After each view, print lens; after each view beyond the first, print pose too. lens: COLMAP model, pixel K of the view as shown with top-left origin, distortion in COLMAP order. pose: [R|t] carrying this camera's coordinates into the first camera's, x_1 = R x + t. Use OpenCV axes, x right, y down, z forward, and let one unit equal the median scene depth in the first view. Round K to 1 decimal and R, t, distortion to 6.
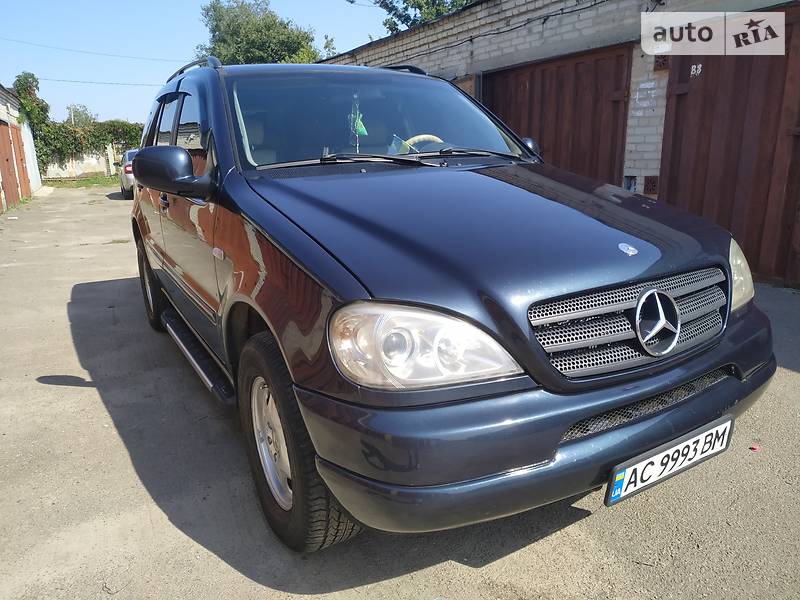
lens RADIAL K [[590.9, 0, 397.4], [0, 590.9, 297.2], [0, 0, 1]] dist [-0.015595, -0.001027]
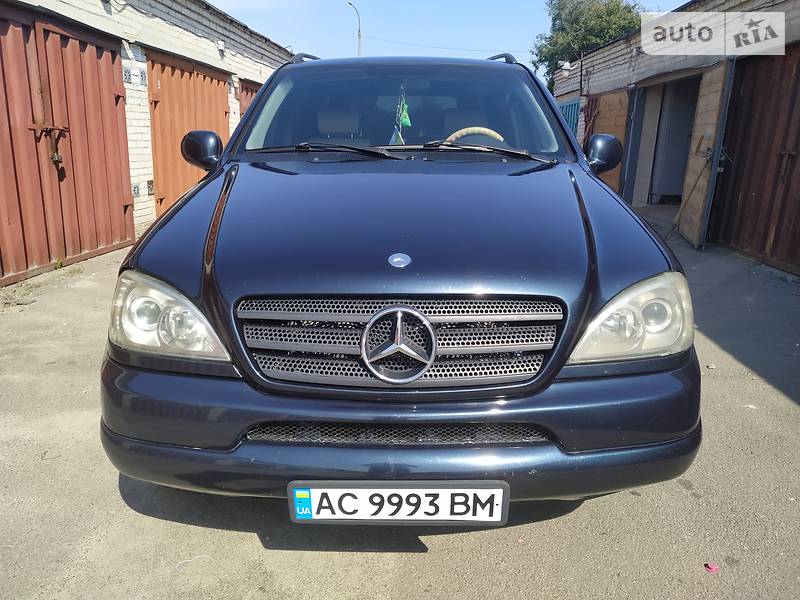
lens RADIAL K [[590.9, 0, 397.4], [0, 590.9, 297.2], [0, 0, 1]] dist [-0.015595, -0.001027]
pose [[0.849481, 0.168239, -0.500078, 0.532021], [-0.159649, 0.985331, 0.060296, -0.050027], [0.502886, 0.028617, 0.863879, 0.145131]]
